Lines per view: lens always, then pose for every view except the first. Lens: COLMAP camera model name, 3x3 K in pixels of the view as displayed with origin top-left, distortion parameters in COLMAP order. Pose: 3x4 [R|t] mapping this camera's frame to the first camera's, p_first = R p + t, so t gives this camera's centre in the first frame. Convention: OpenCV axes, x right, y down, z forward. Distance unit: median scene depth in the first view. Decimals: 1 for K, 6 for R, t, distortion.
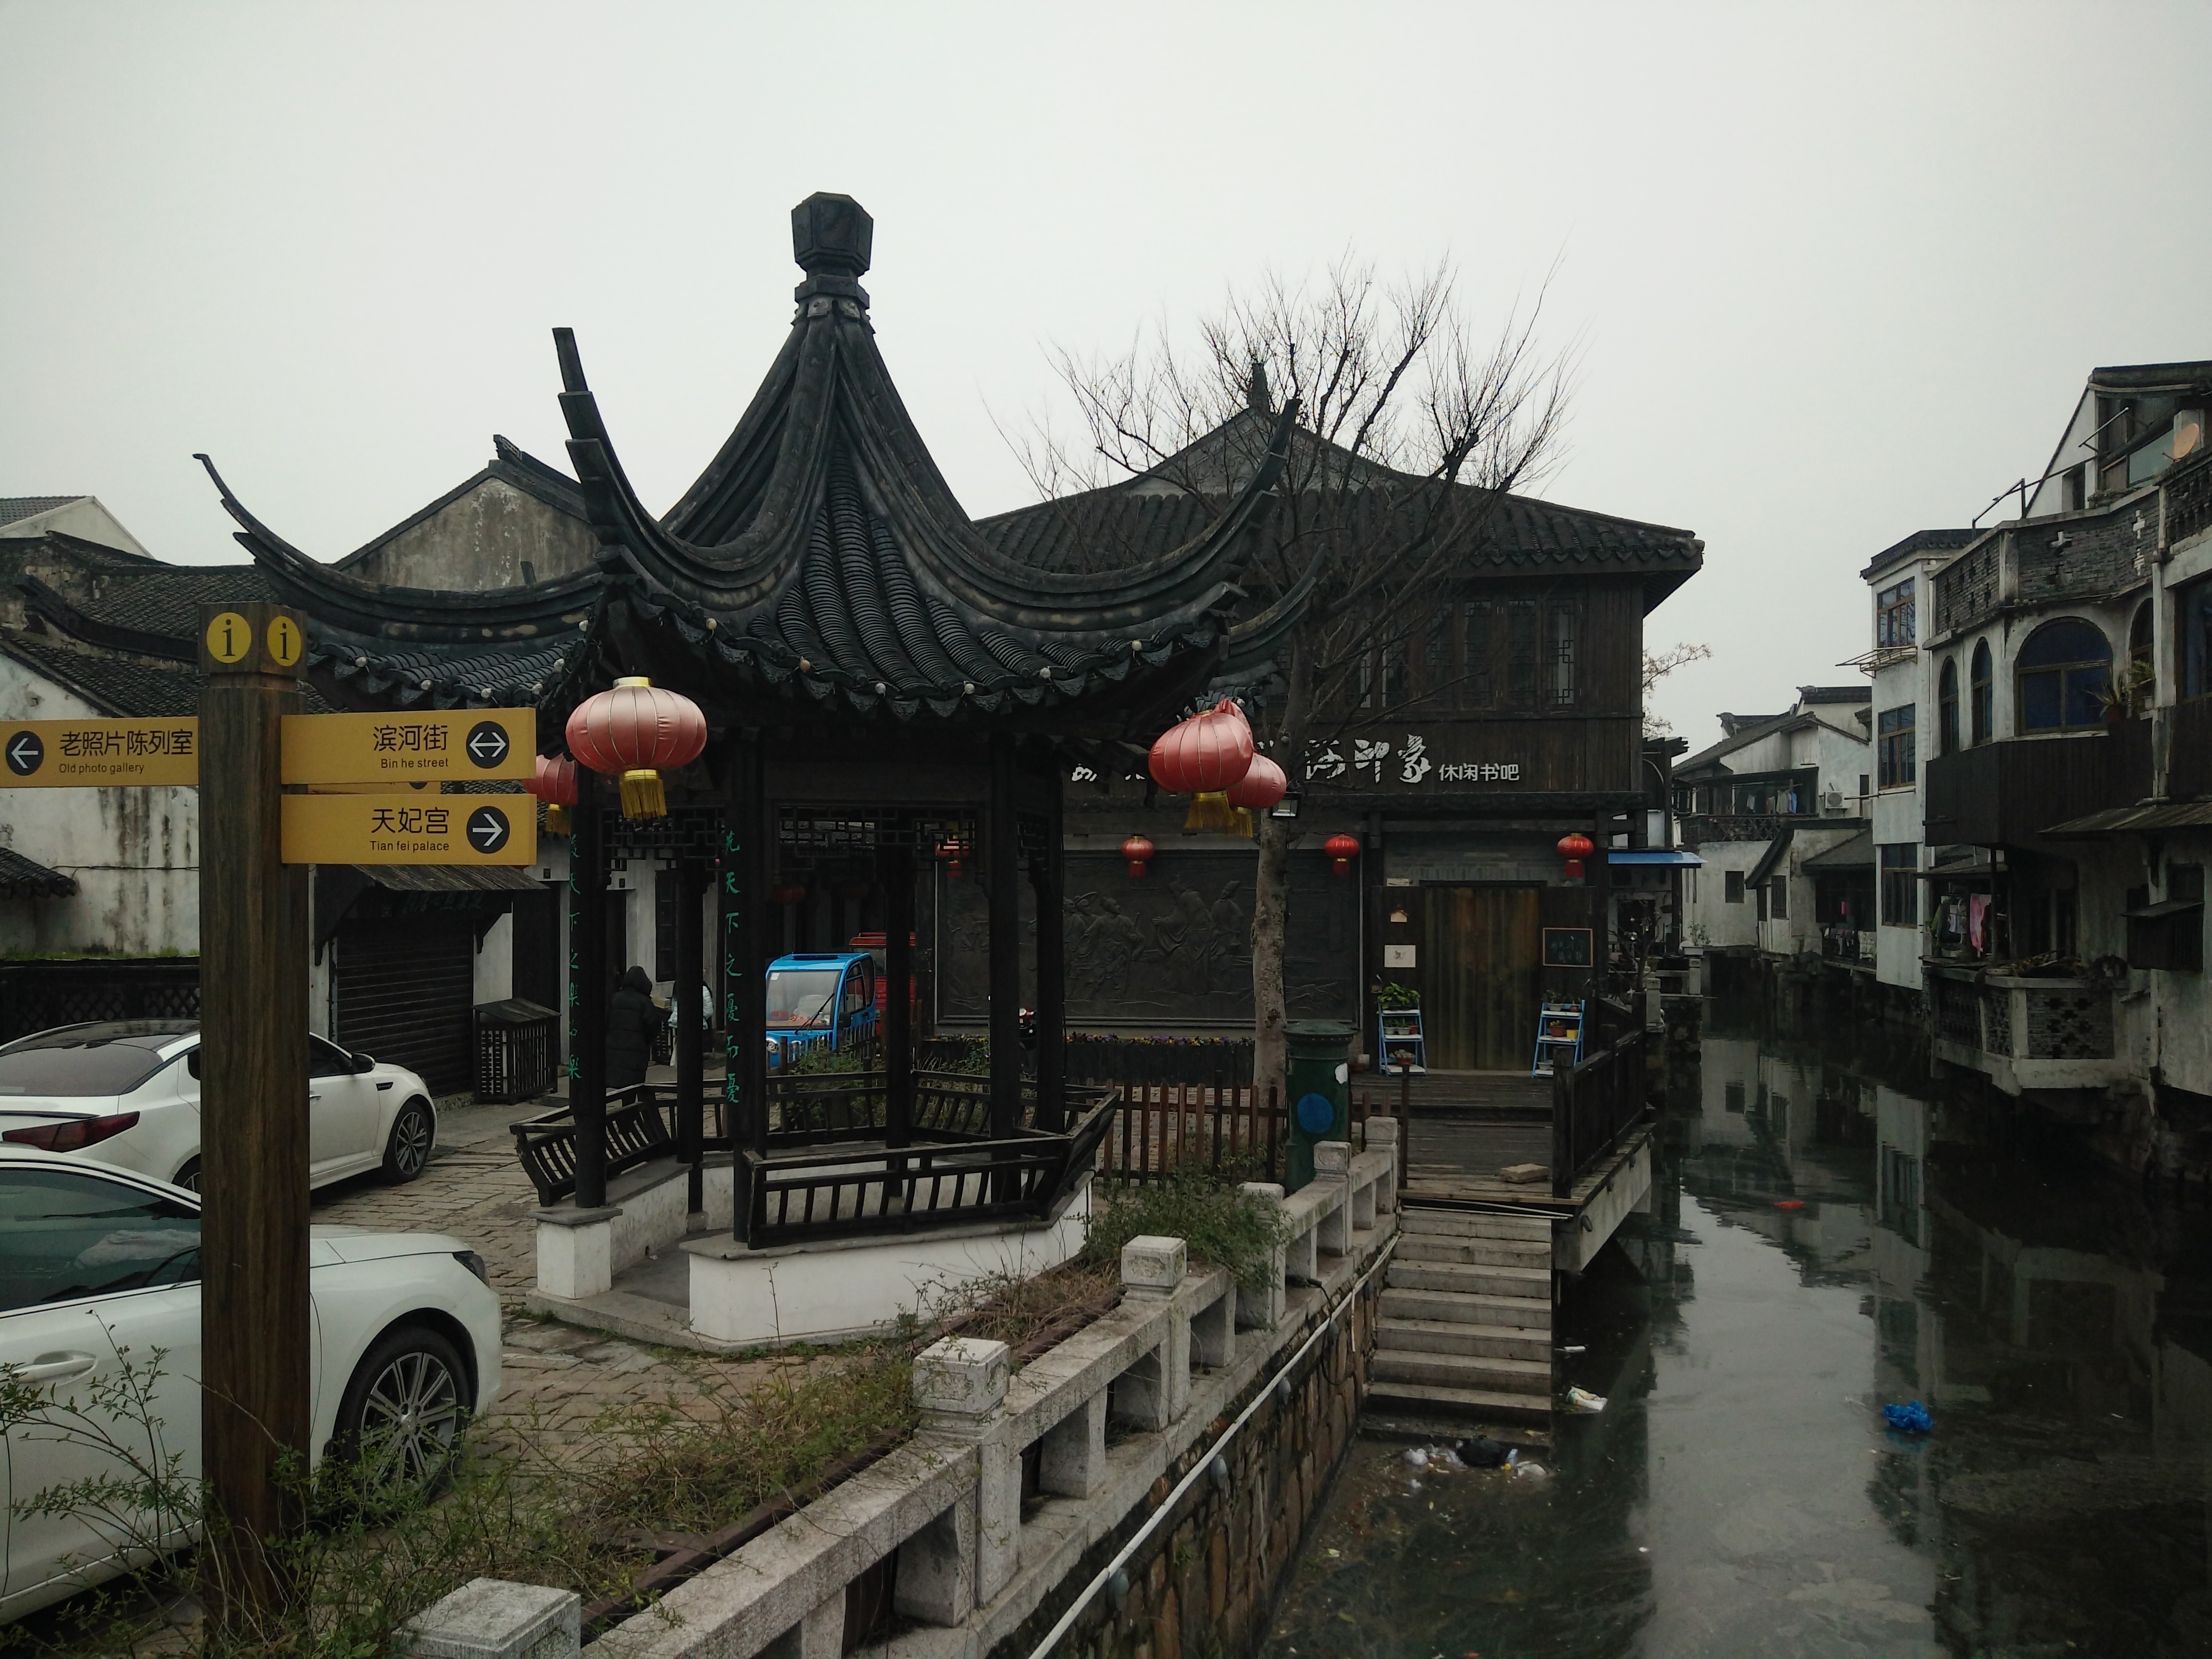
lens RADIAL K [[1851.0, 0, 1197.8], [0, 1851.0, 832.8], [0, 0, 1]] dist [0.101250, -0.207834]
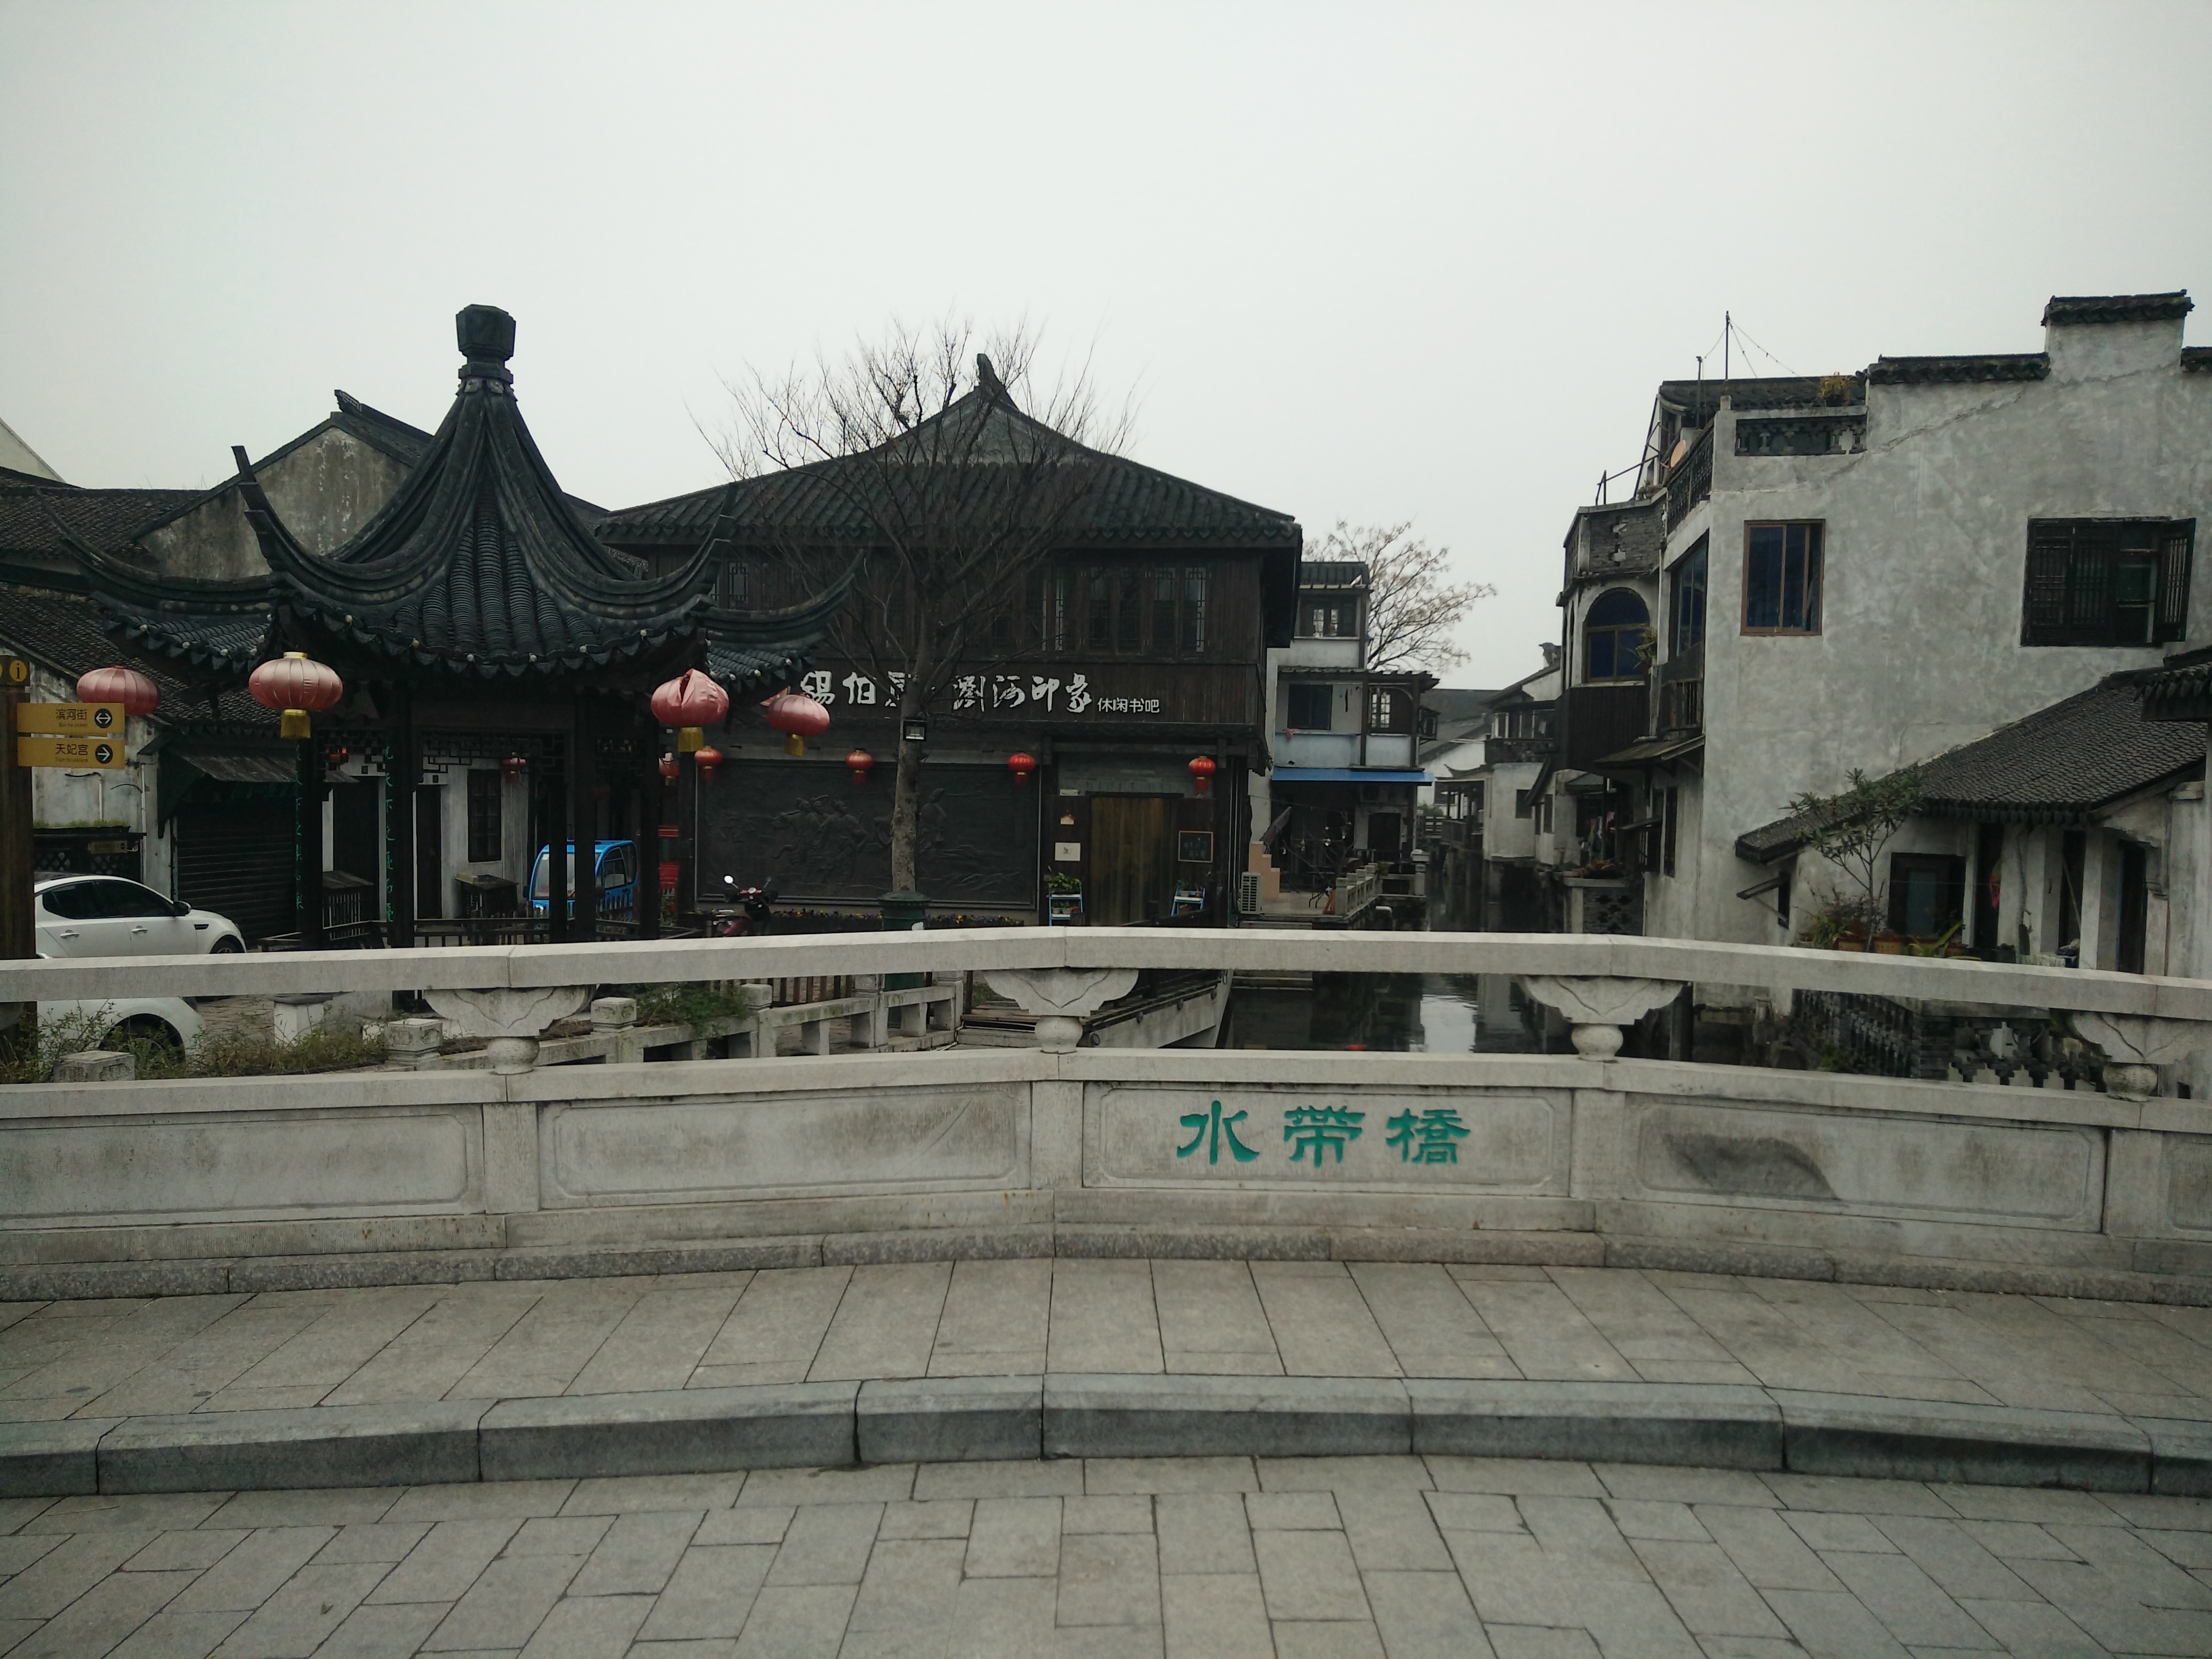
lens RADIAL K [[1713.2, 0, 1107.0], [0, 1713.2, 840.6], [0, 0, 1]] dist [0.100953, -0.152414]
pose [[0.999200, 0.019118, 0.035126, 0.137917], [-0.021027, 0.998276, 0.054804, -0.006559], [-0.034017, -0.055499, 0.997879, -0.213085]]
